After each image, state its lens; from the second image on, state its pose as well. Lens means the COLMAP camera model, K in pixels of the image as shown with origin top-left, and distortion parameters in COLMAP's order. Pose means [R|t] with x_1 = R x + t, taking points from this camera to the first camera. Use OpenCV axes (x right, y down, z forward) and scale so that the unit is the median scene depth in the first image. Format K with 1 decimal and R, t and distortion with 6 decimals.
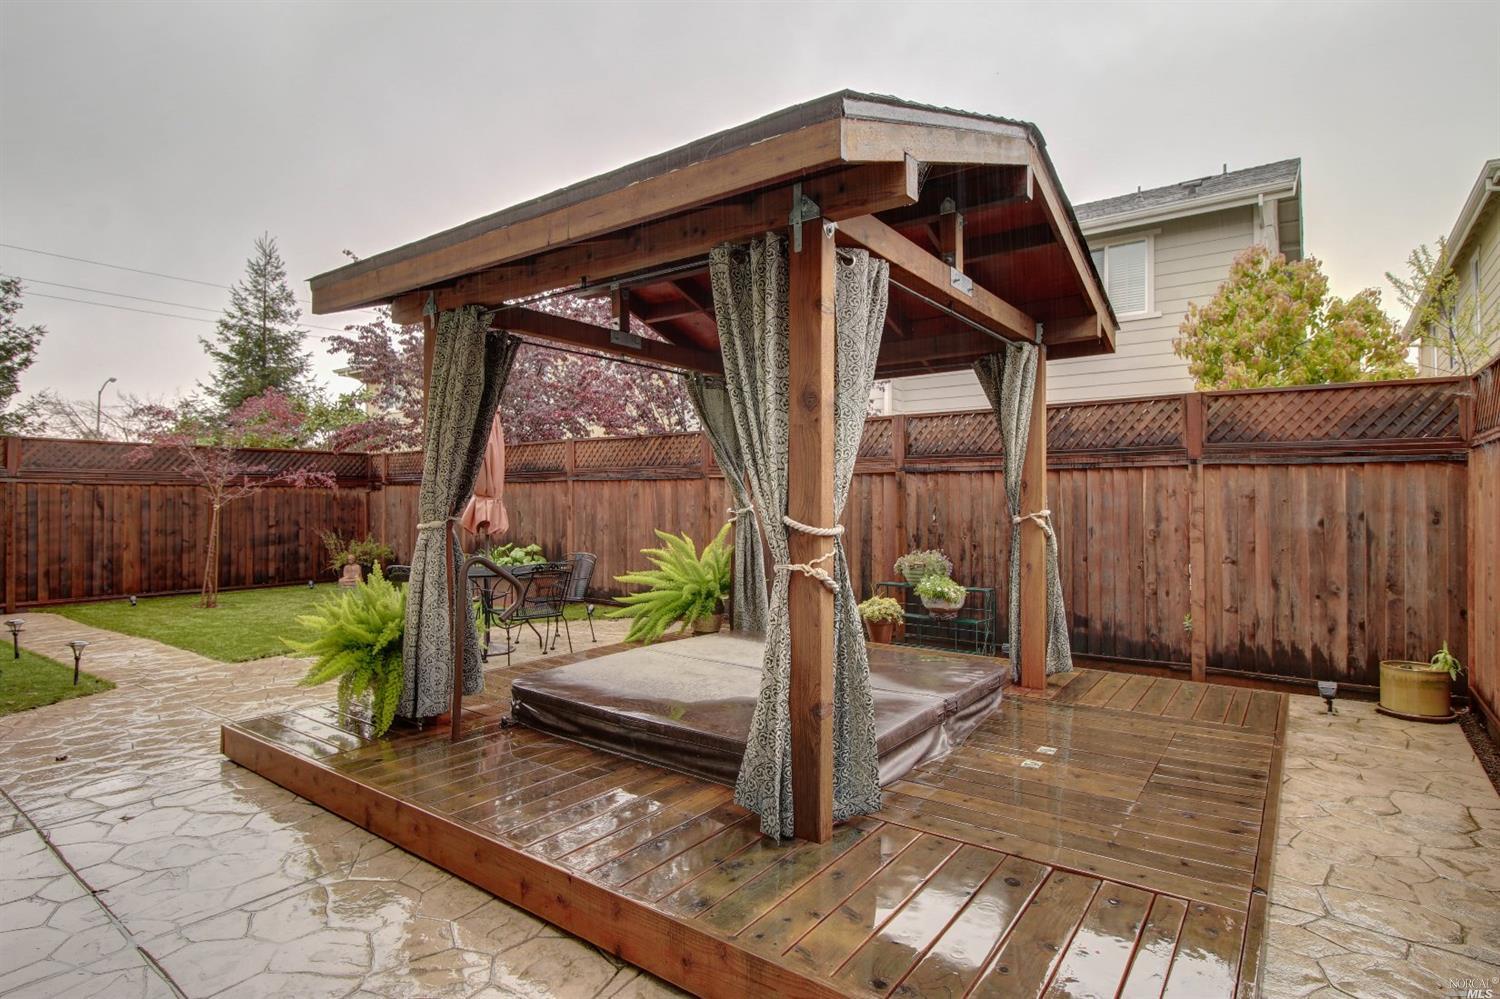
lens RADIAL K [[767.0, 0, 747.2], [0, 767.0, 494.1], [0, 0, 1]] dist [-0.001947, -0.000117]
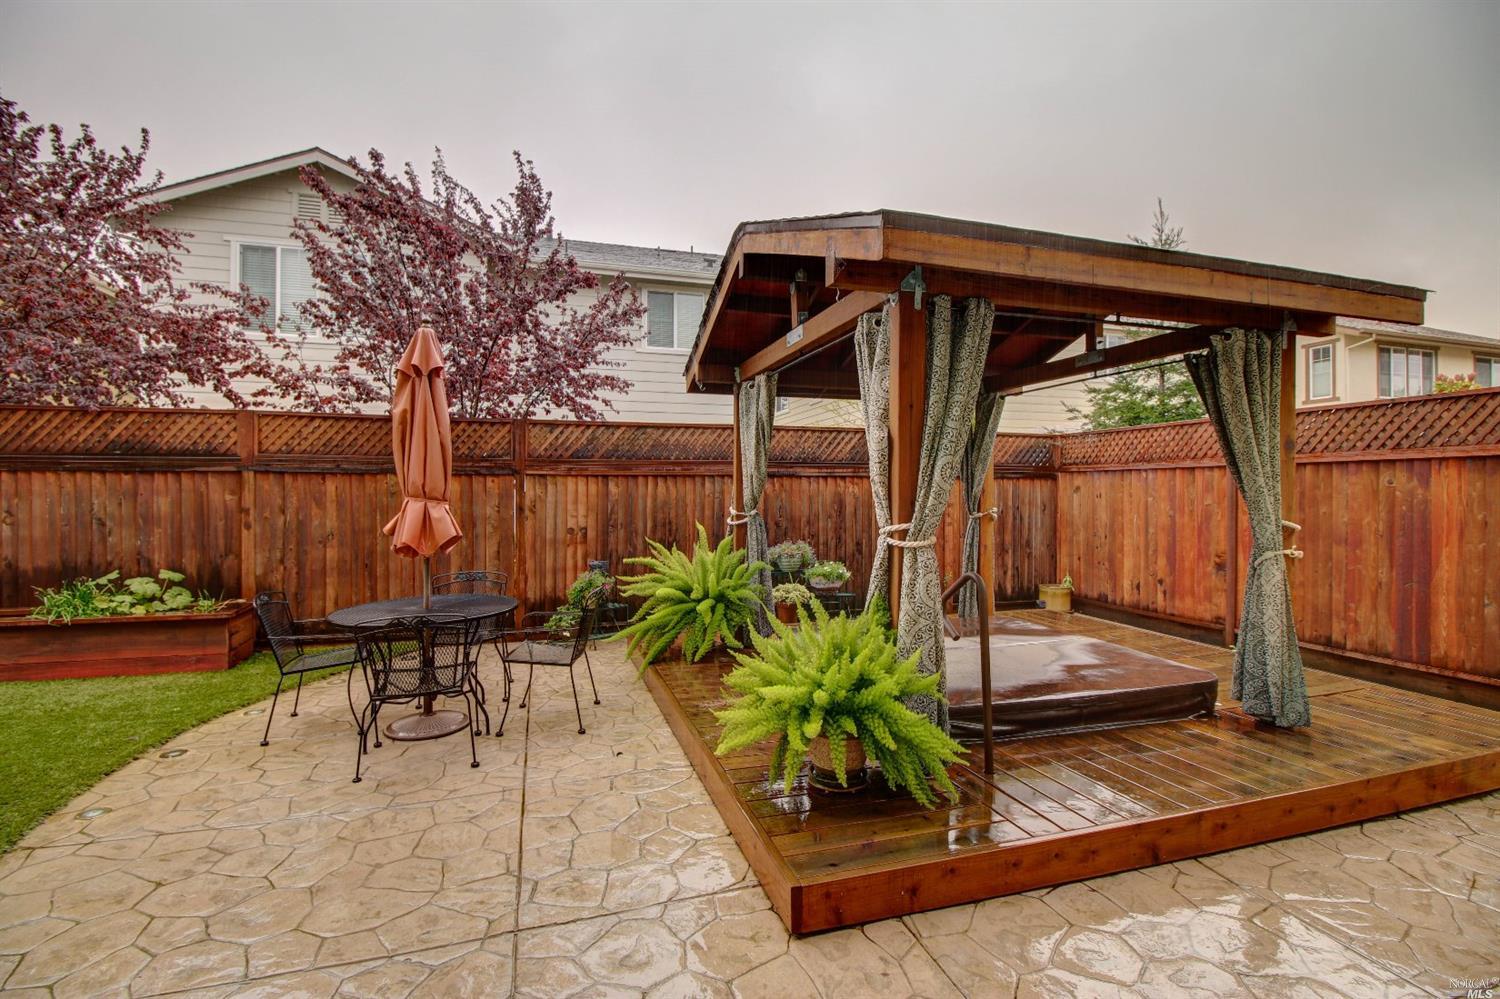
lens RADIAL K [[688.3, 0, 747.9], [0, 688.3, 495.7], [0, 0, 1]] dist [-0.011372, -0.004184]
pose [[0.595682, -0.004569, 0.803208, -0.719163], [-0.008461, 0.999893, 0.011963, -0.011078], [-0.803176, -0.013922, 0.595579, 0.444354]]
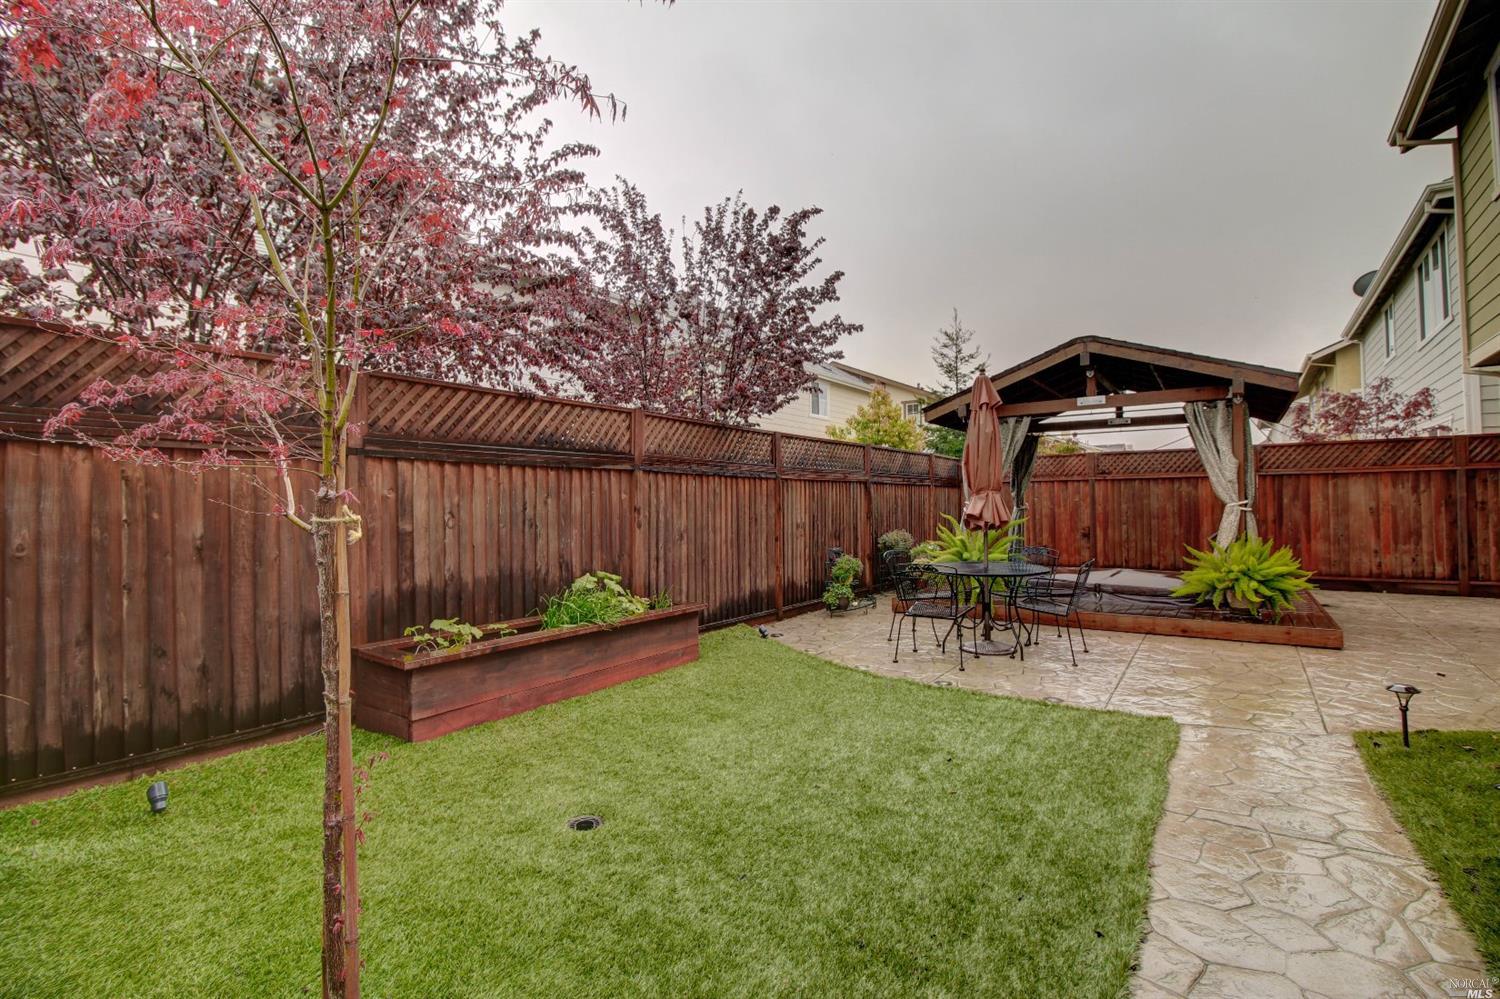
lens RADIAL K [[688.3, 0, 748.1], [0, 688.3, 499.4], [0, 0, 1]] dist [-0.011372, -0.004184]
pose [[-0.018459, 0.008374, 0.999795, -1.335274], [-0.000548, 0.999965, -0.008385, 0.020630], [-0.999829, -0.000703, -0.018454, 1.446094]]
